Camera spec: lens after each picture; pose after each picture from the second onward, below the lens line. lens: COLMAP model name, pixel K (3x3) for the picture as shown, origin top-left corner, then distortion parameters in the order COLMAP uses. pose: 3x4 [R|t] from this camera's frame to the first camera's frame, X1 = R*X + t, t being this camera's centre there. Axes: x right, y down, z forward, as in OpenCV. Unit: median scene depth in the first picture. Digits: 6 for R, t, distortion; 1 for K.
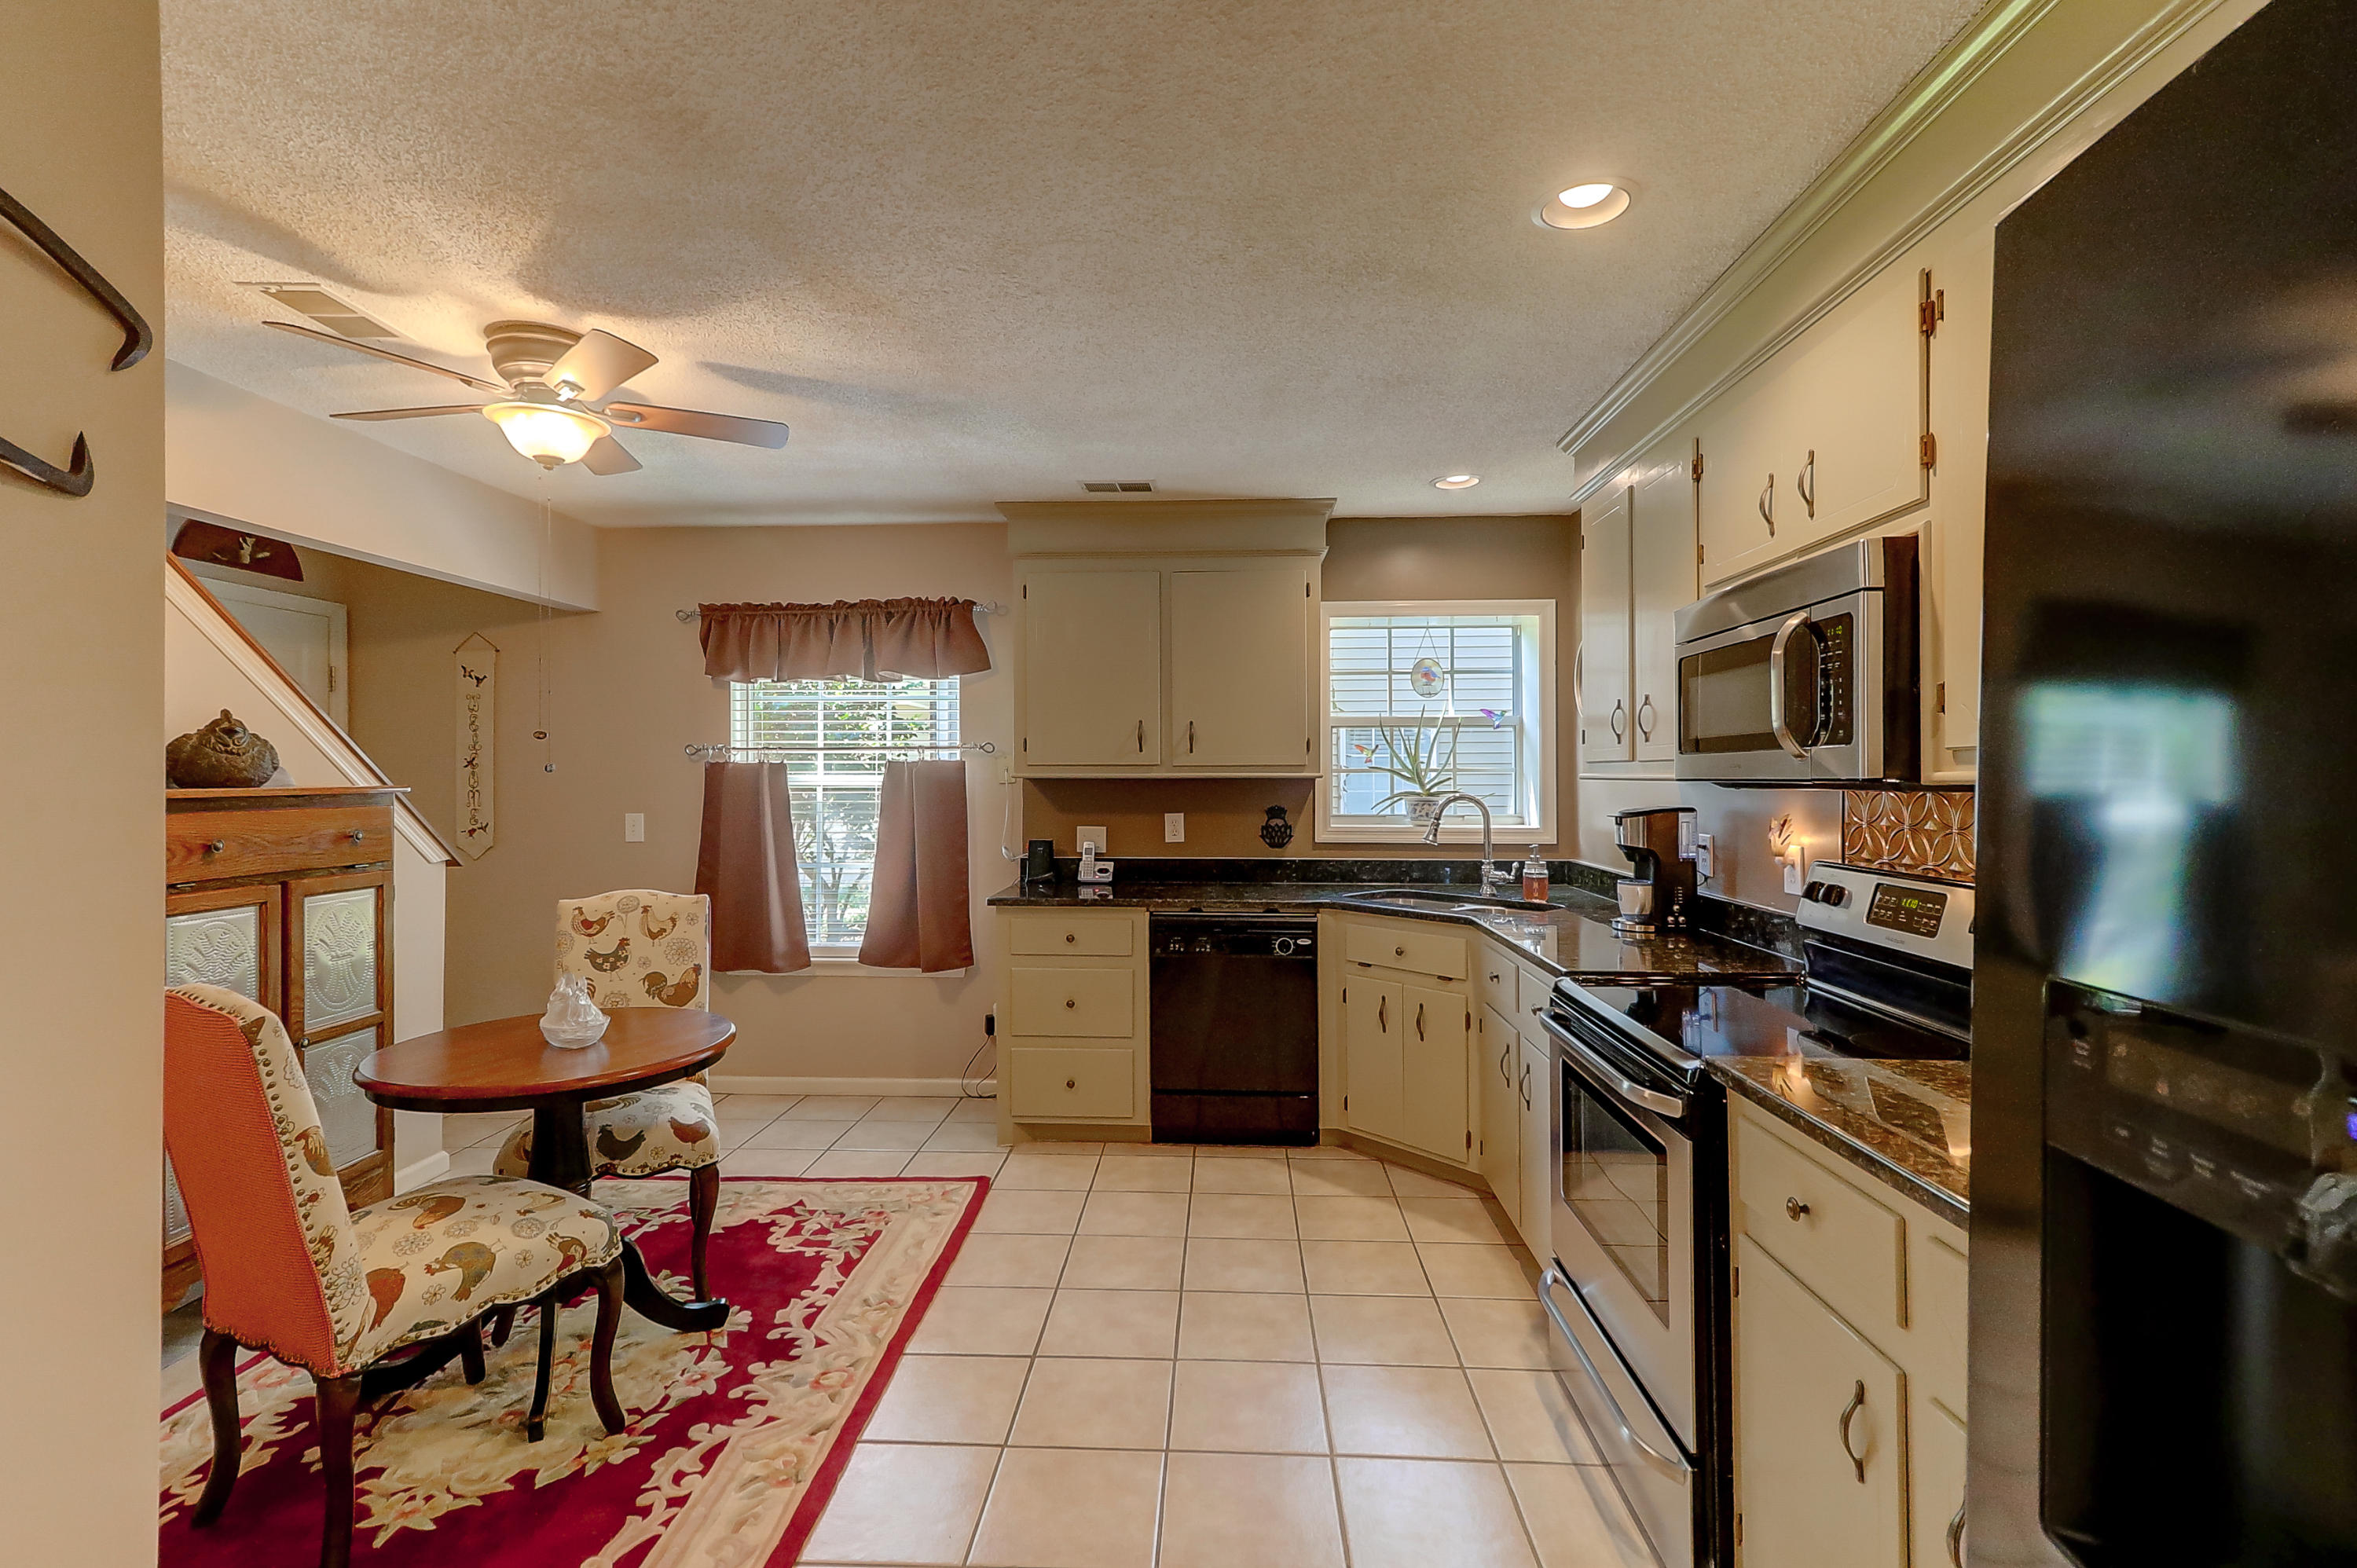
lens RADIAL K [[1079.3, 0, 1168.7], [0, 1079.3, 775.8], [0, 0, 1]] dist [0.022659, -0.000376]
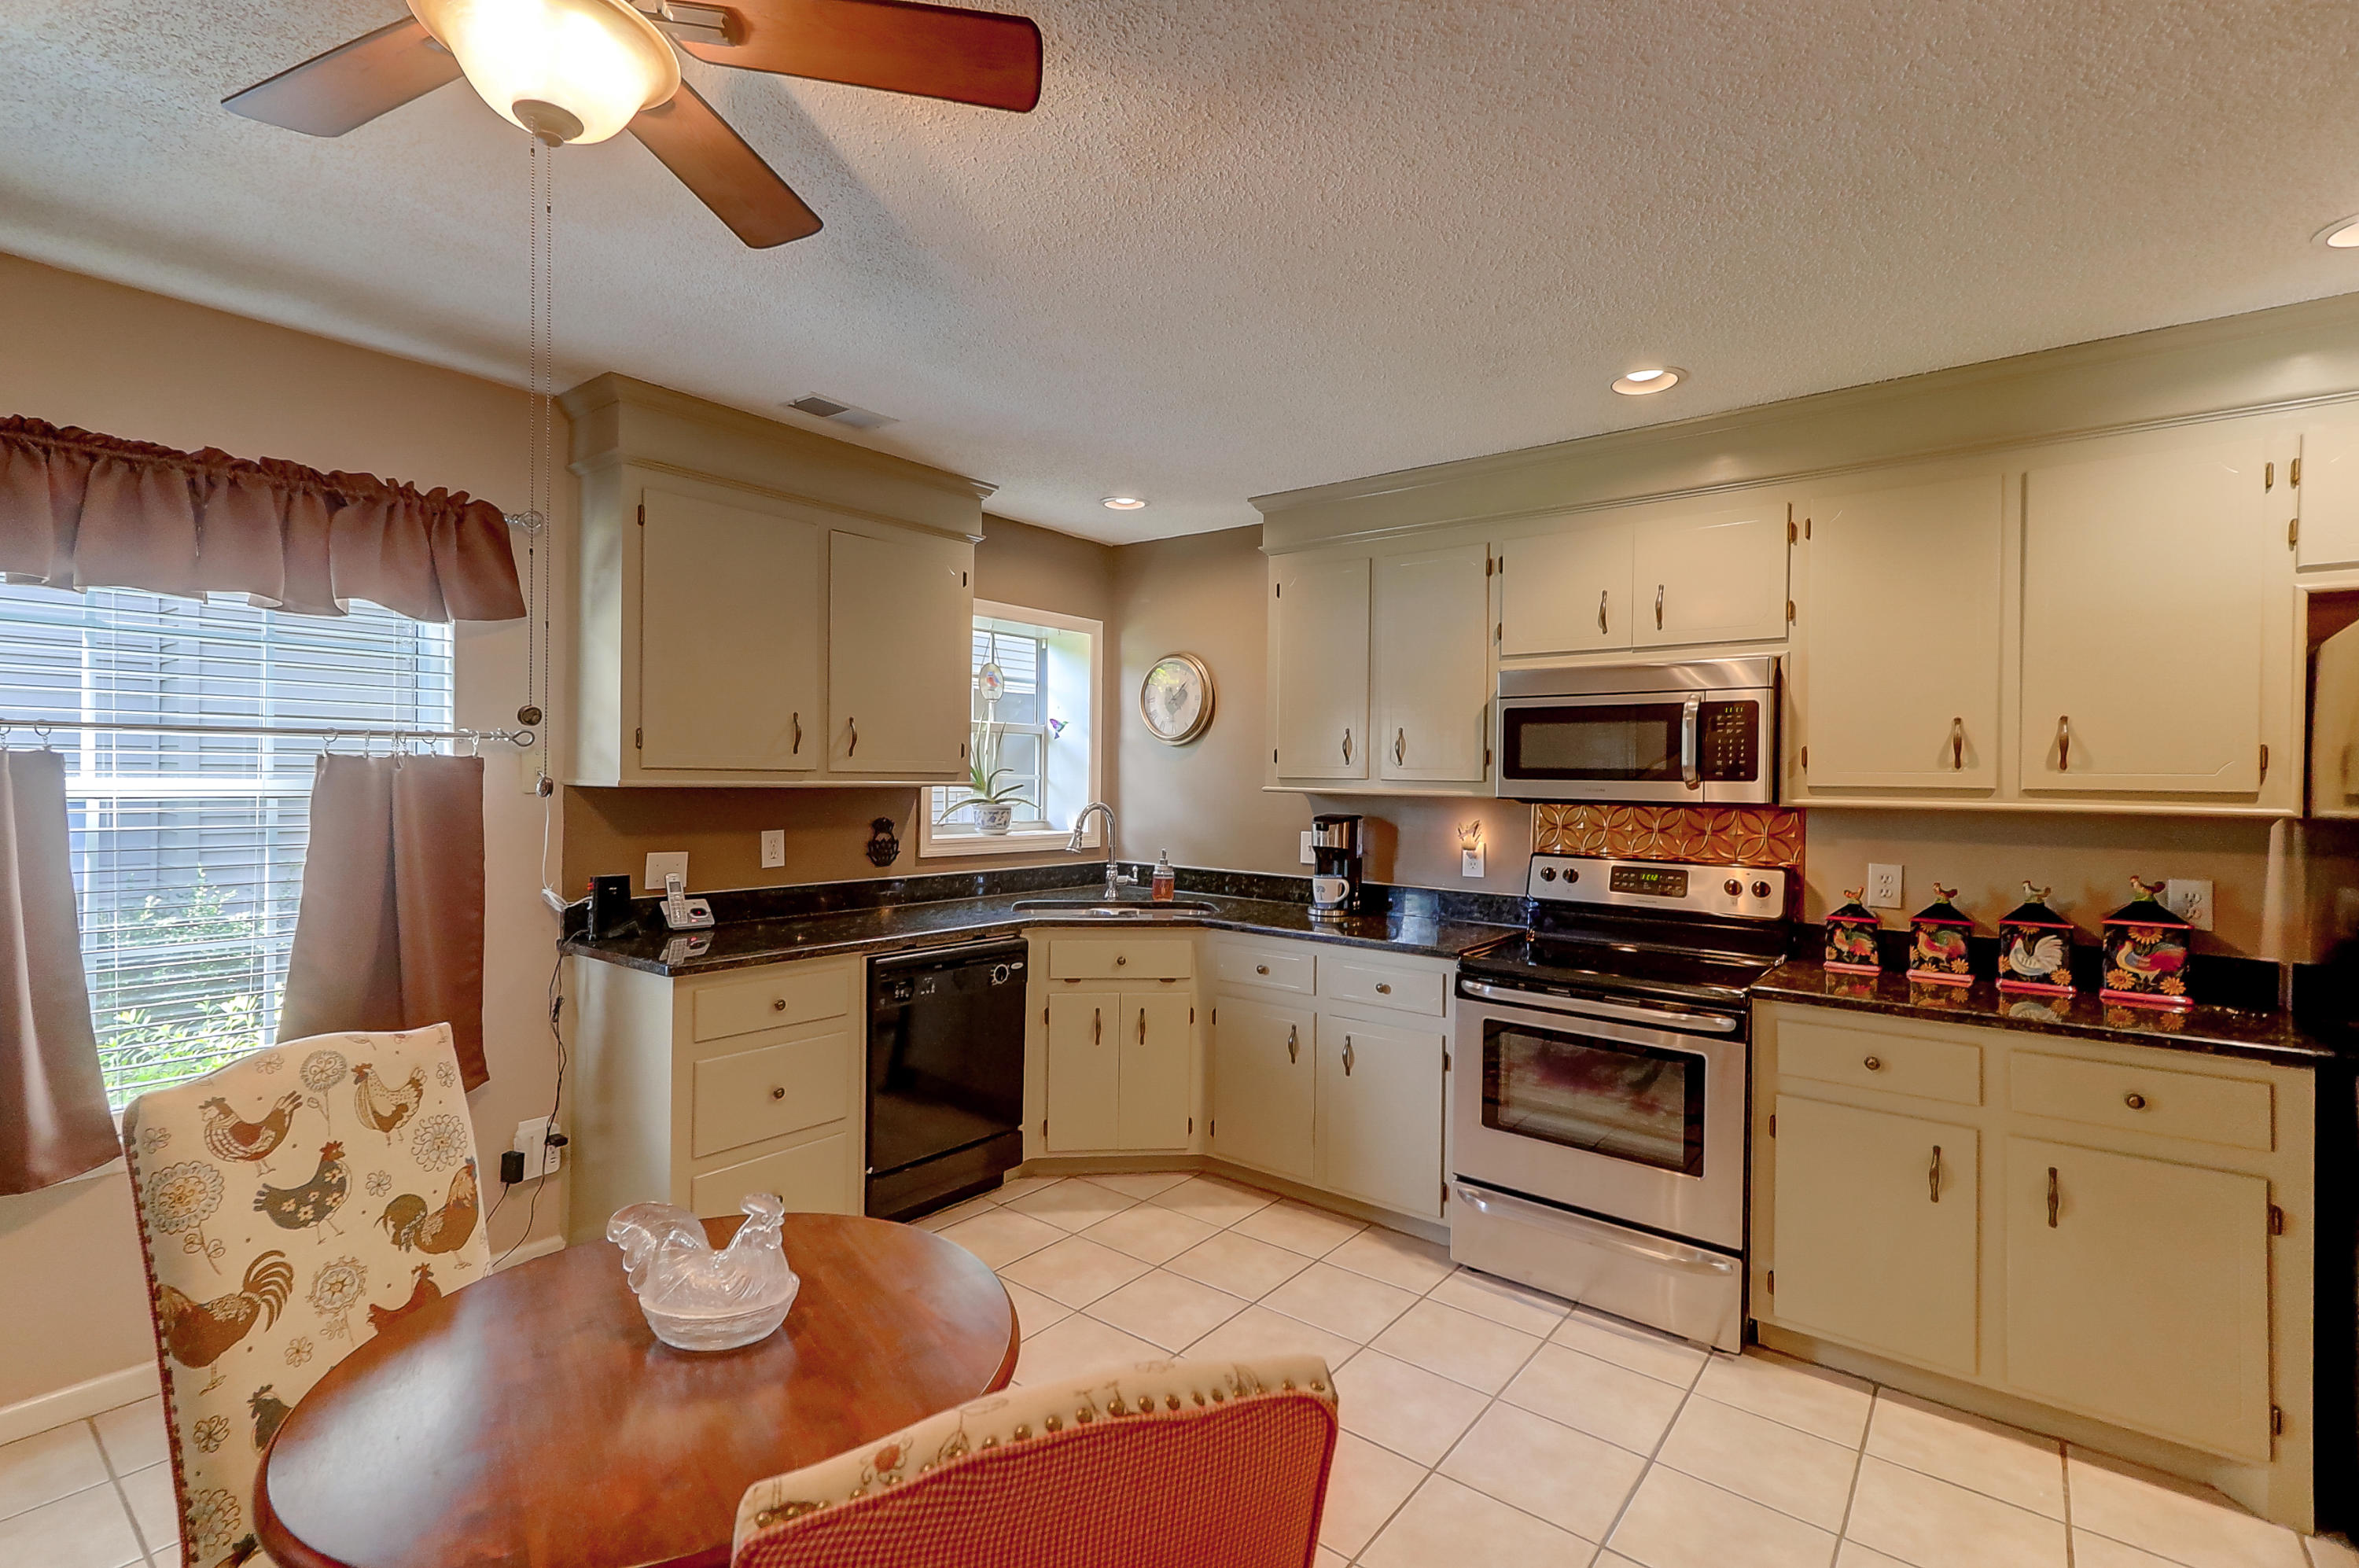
lens RADIAL K [[1080.3, 0, 1169.7], [0, 1080.3, 775.8], [0, 0, 1]] dist [0.022659, -0.000376]
pose [[0.577970, 0.008919, 0.816010, -0.508342], [-0.014745, 0.999891, -0.000485, -0.009813], [-0.815925, -0.011752, 0.578038, 0.326915]]
